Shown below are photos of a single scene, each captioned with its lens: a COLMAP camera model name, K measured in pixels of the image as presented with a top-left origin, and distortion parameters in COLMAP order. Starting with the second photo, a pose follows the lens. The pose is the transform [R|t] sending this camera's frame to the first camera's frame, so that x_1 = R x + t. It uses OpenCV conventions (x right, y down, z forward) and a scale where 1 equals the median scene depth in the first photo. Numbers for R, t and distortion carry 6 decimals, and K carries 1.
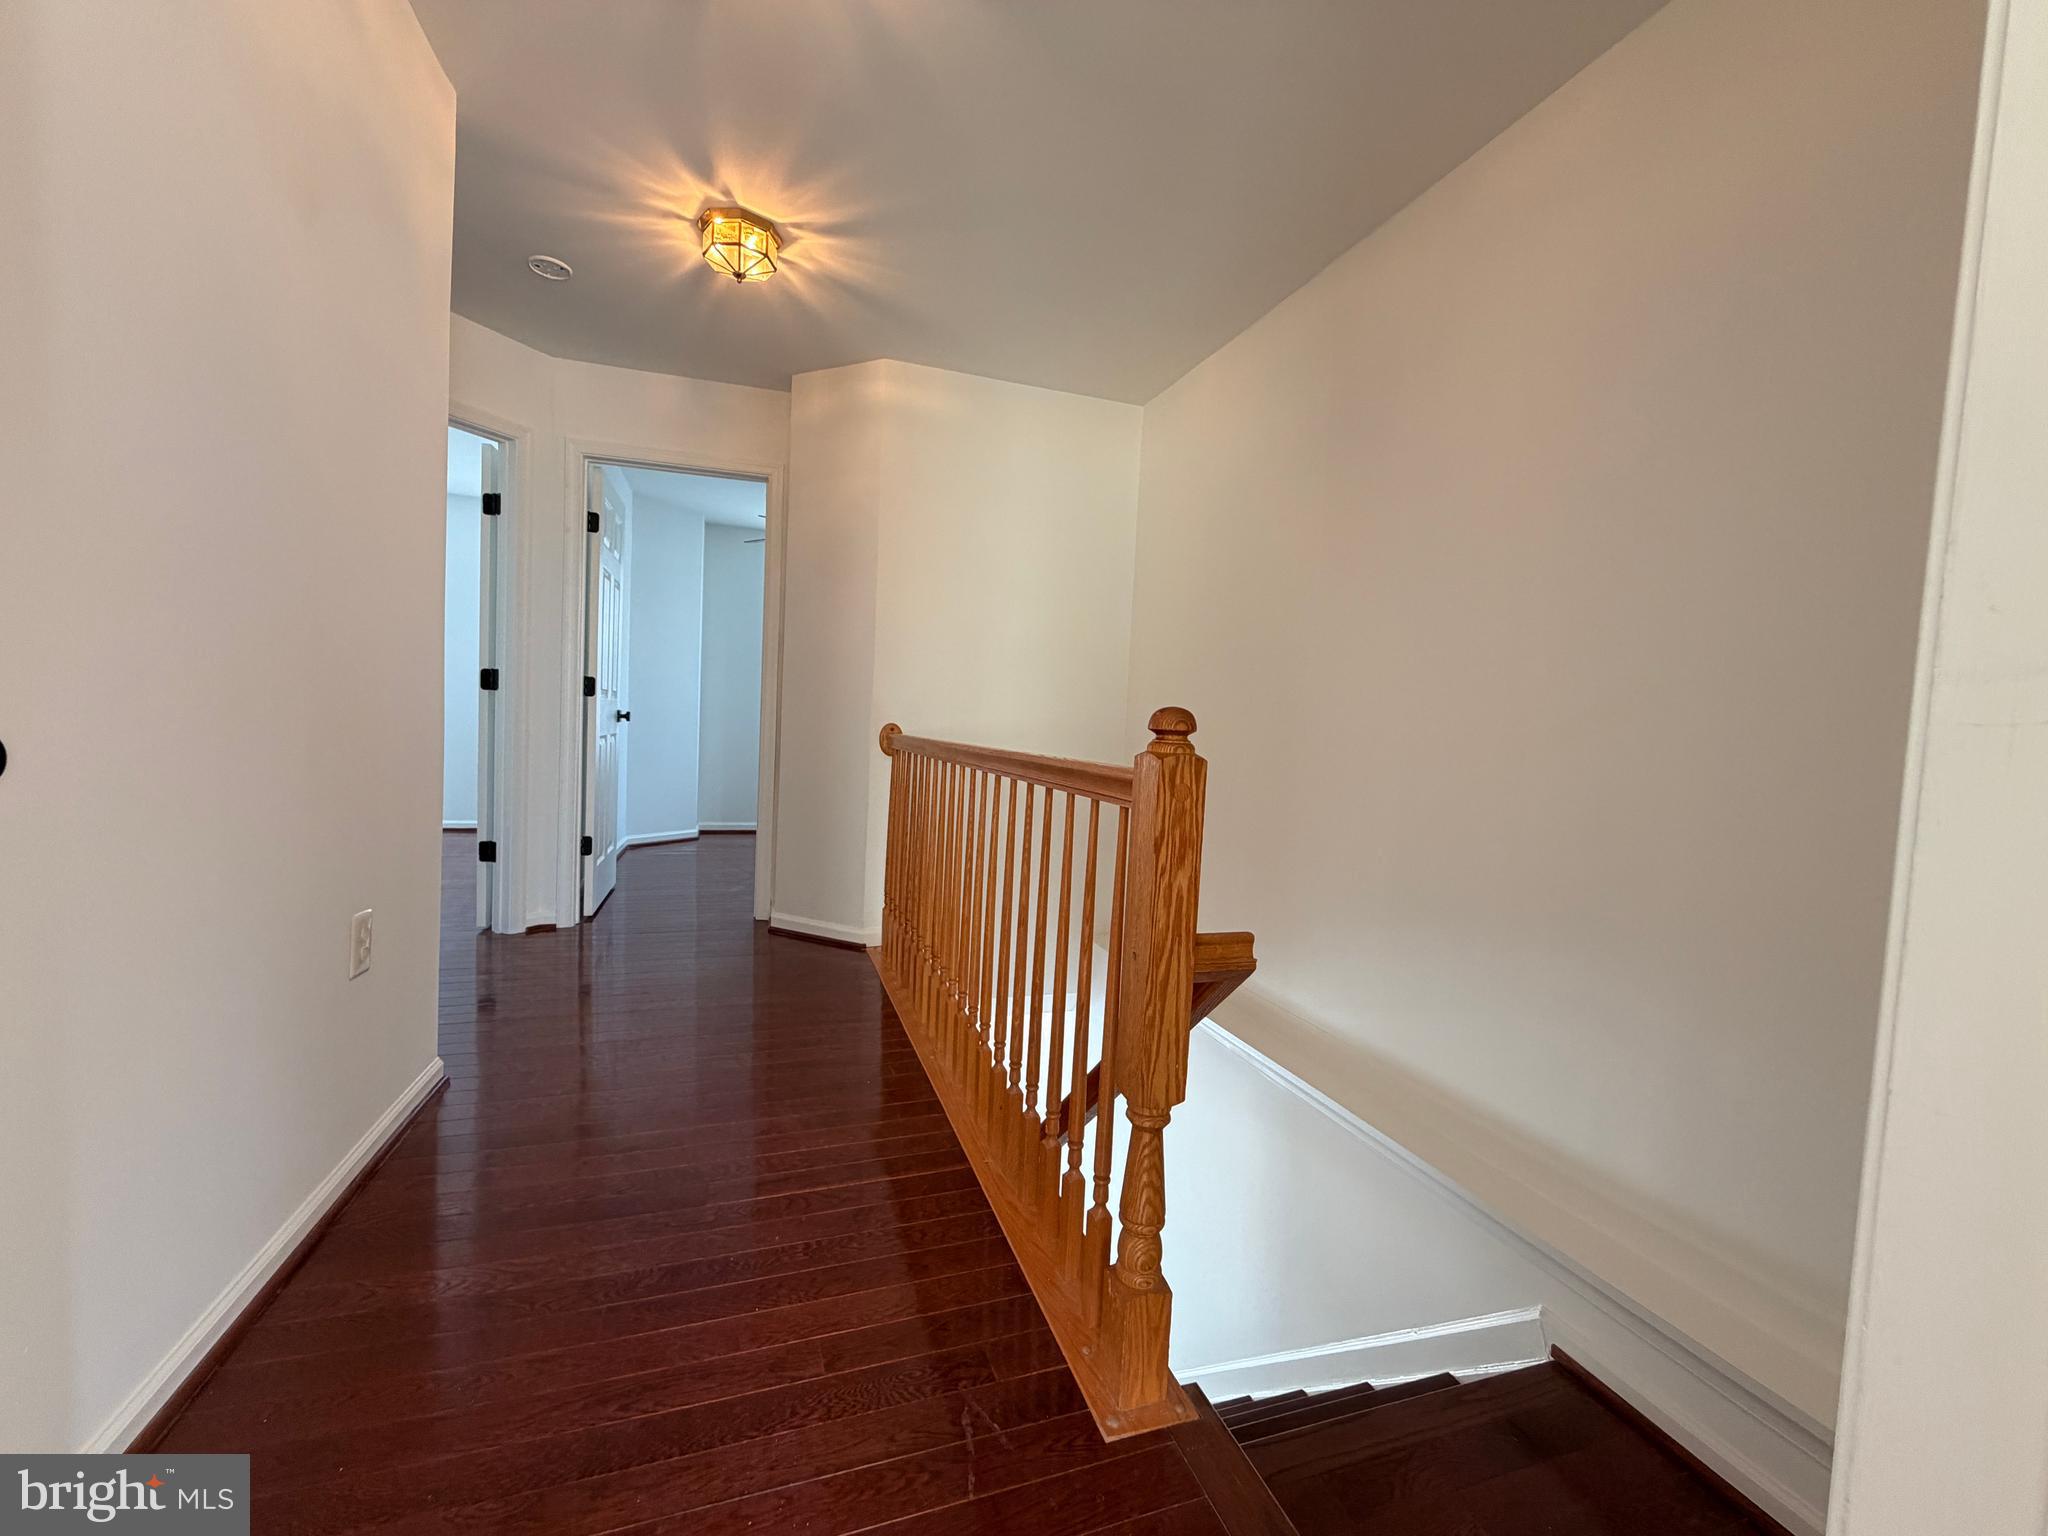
lens RADIAL K [[823.7, 0, 1024.0], [0, 823.7, 768.0], [0, 0, 1]] dist [0.013508, -0.000008]
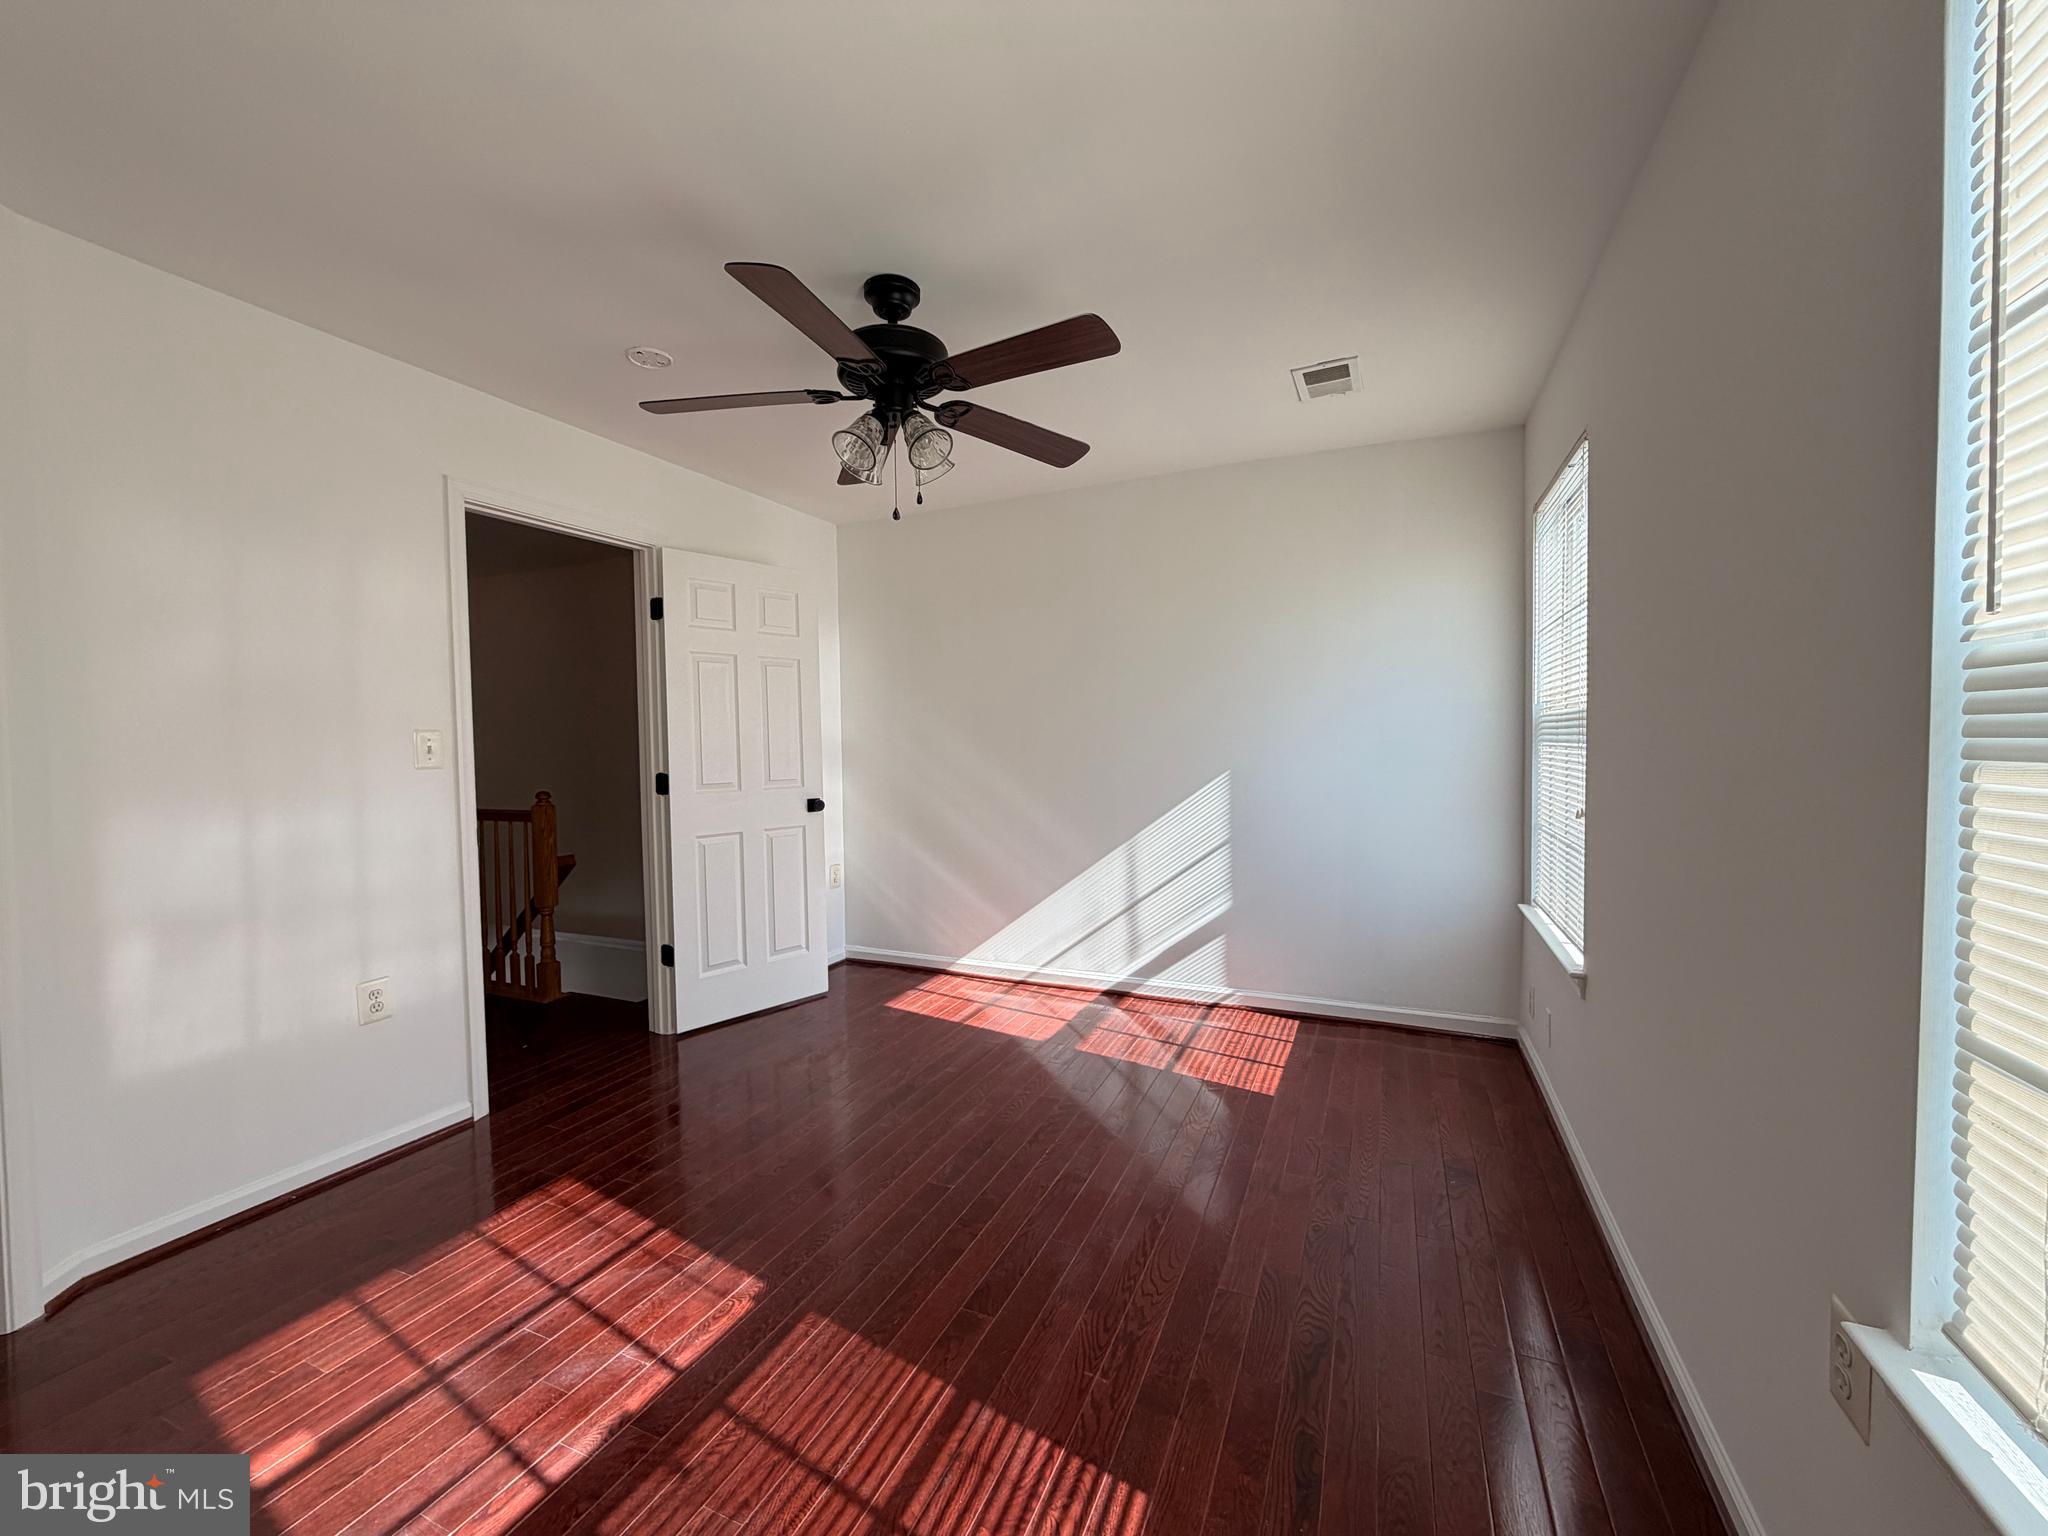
lens RADIAL K [[823.7, 0, 1024.0], [0, 823.7, 768.0], [0, 0, 1]] dist [0.013508, -0.000008]
pose [[0.711720, -0.084510, 0.697361, -0.736309], [0.092172, 0.995389, 0.026557, -0.069561], [-0.696390, 0.045376, 0.716228, -2.672037]]
